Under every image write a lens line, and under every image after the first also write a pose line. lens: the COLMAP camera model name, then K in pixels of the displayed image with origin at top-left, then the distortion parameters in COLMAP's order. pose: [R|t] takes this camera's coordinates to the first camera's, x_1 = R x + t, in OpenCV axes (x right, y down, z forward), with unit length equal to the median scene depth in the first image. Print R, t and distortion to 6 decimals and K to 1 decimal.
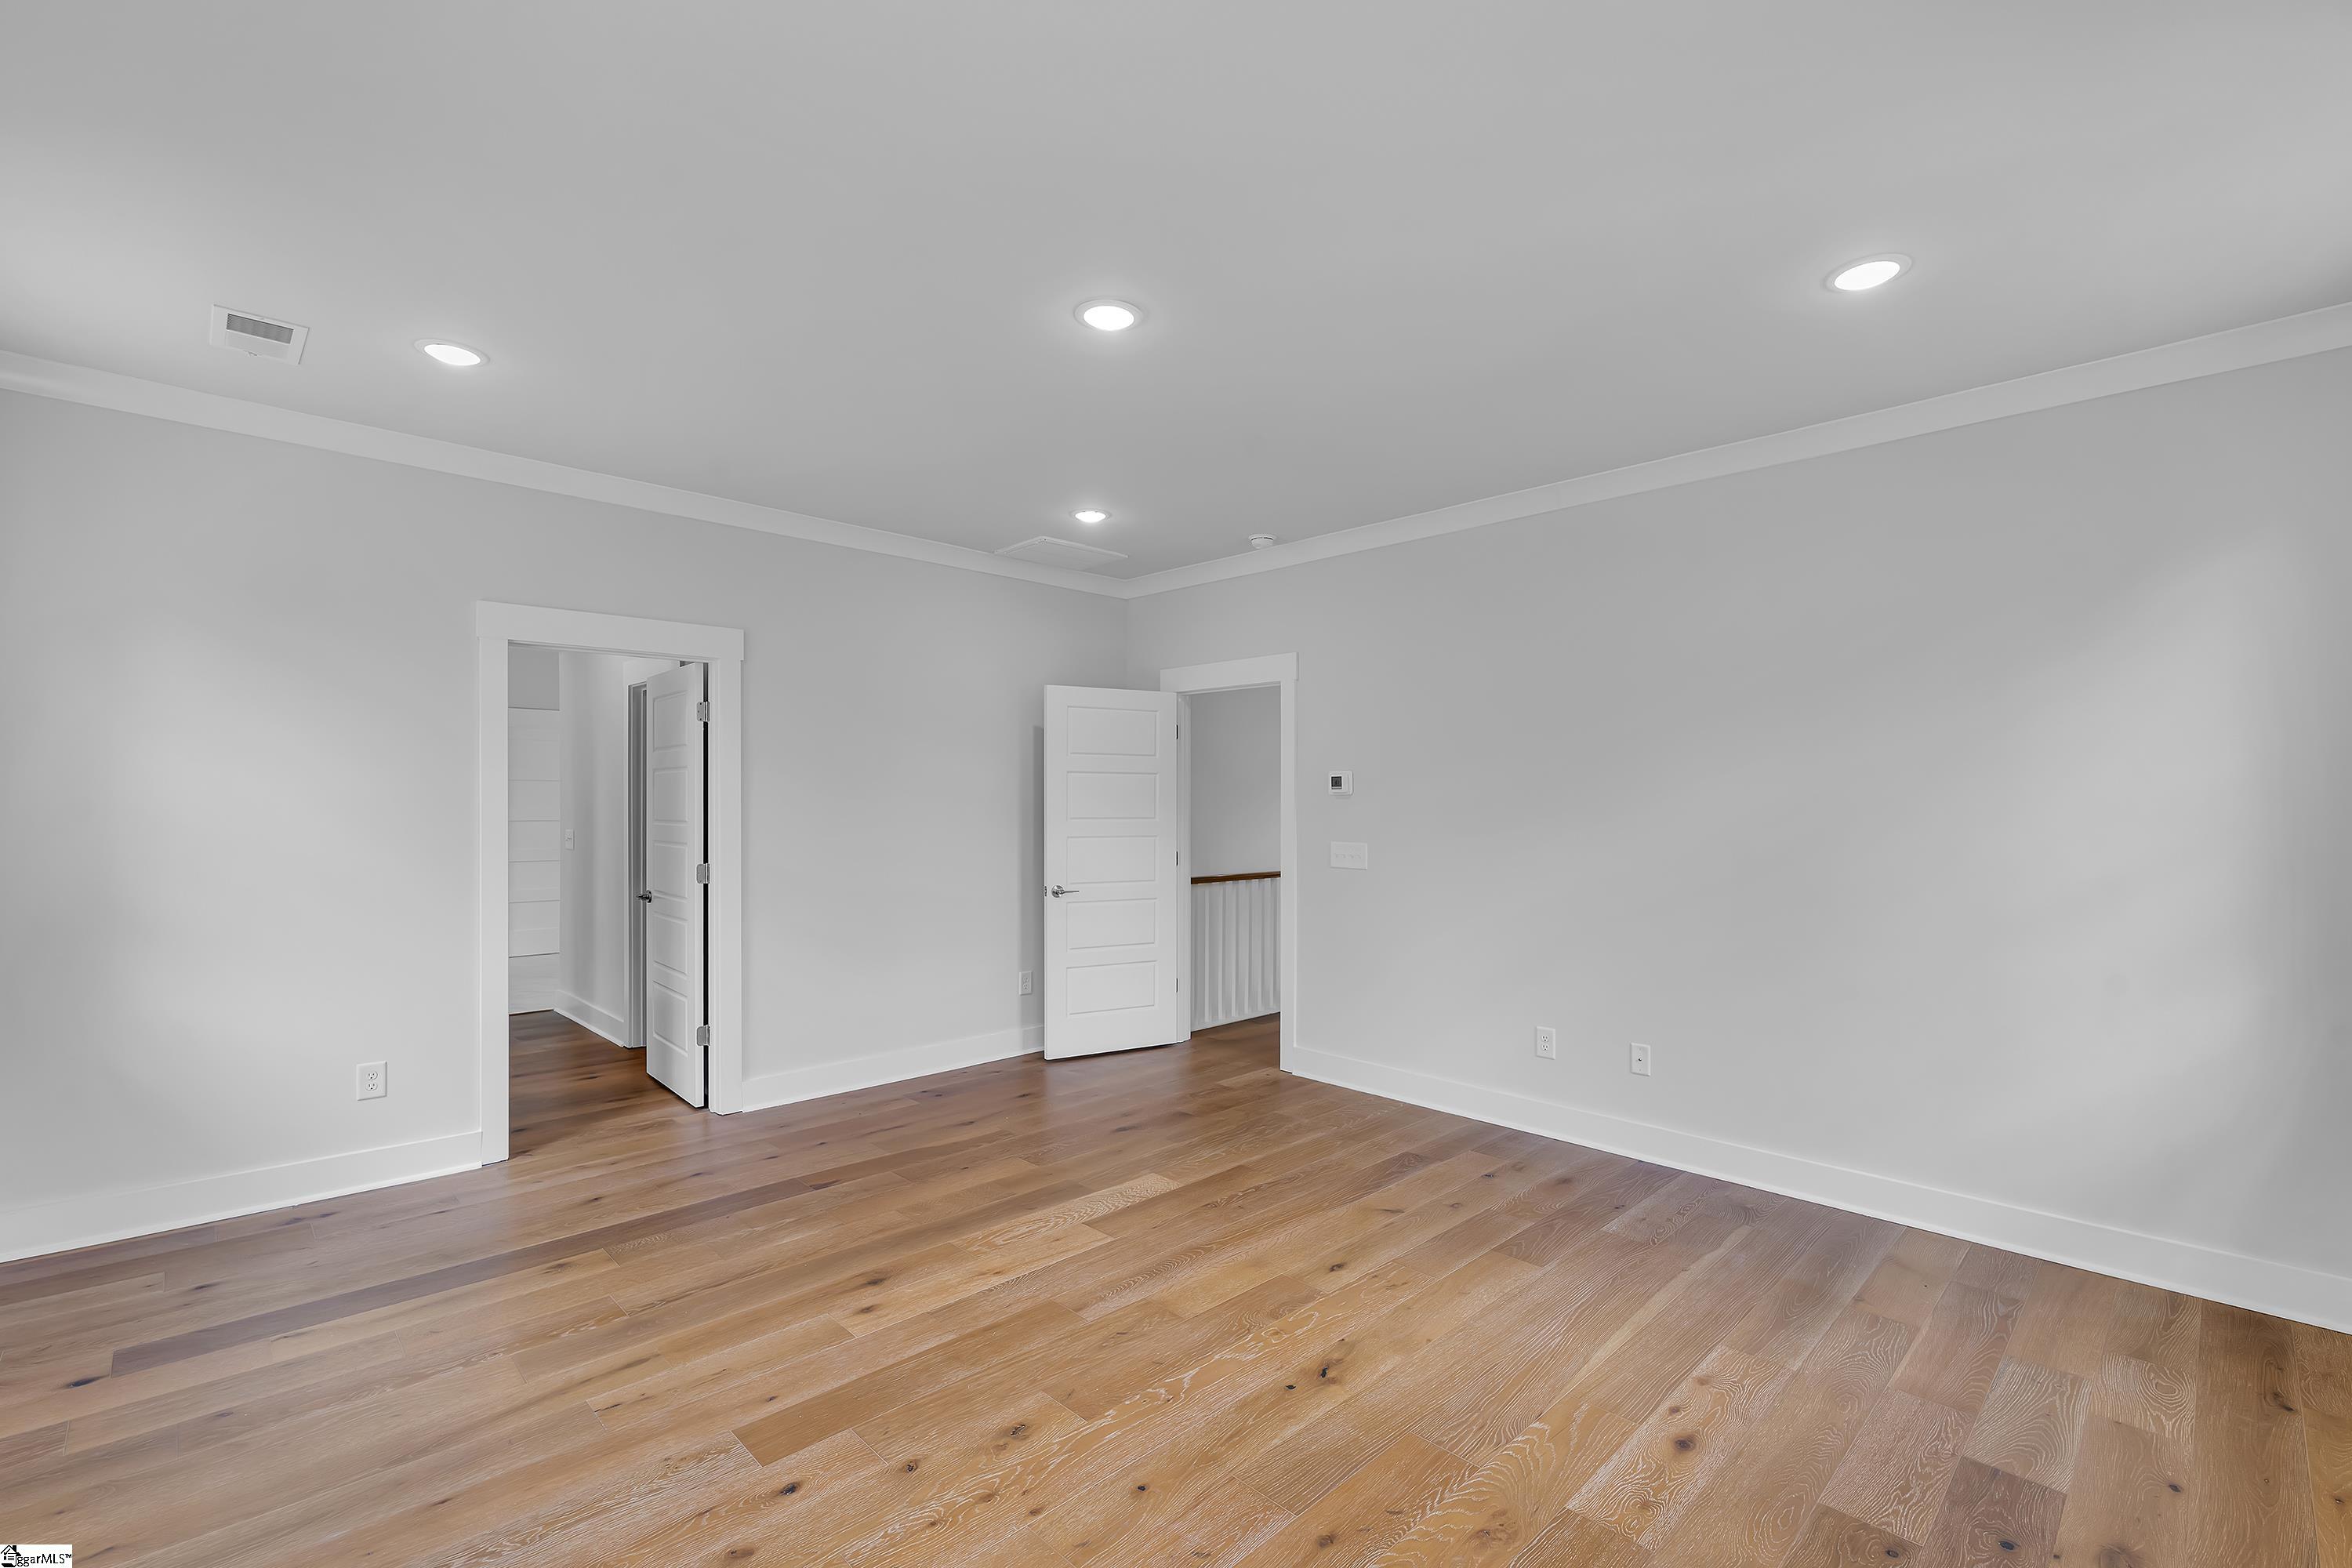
lens RADIAL K [[1021.1, 0, 1178.1], [0, 1021.1, 794.2], [0, 0, 1]] dist [-0.002499, -0.000005]
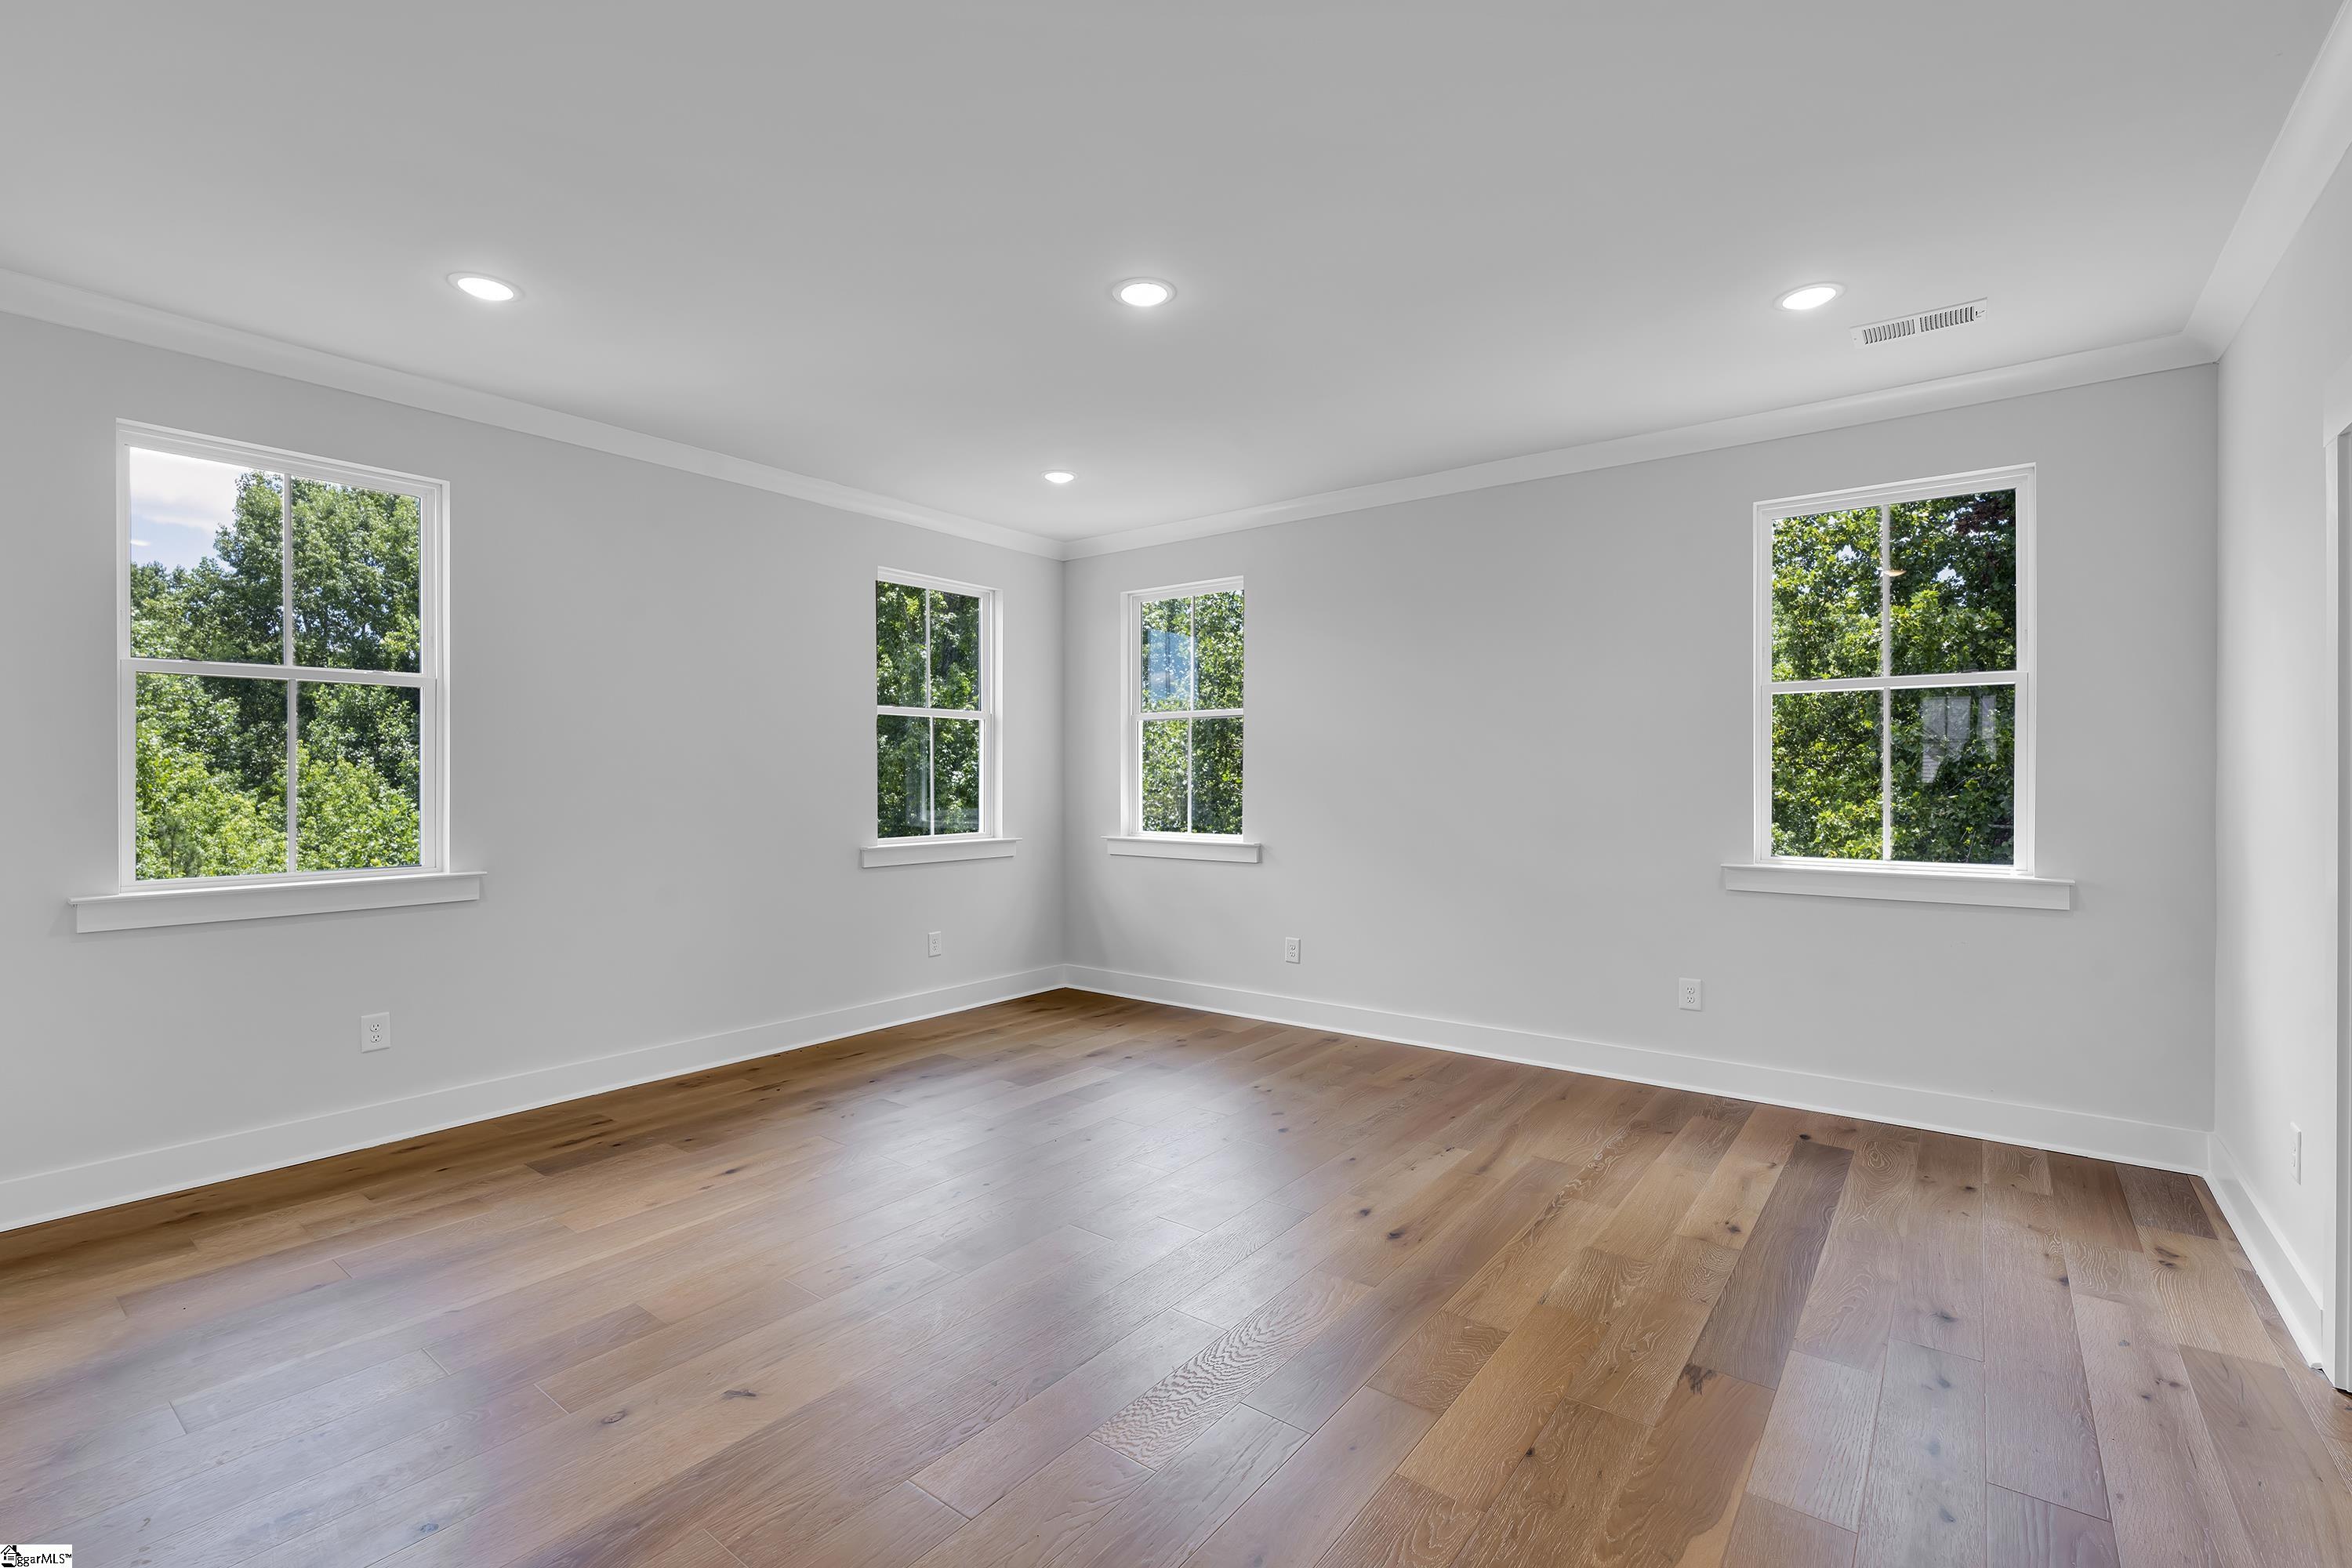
lens RADIAL K [[1021.1, 0, 1178.1], [0, 1021.1, 794.2], [0, 0, 1]] dist [-0.002499, -0.000005]
pose [[-0.989760, -0.004385, -0.142678, 0.055442], [-0.005218, 0.999971, 0.005468, 0.062357], [0.142649, 0.006156, -0.989754, 2.234837]]
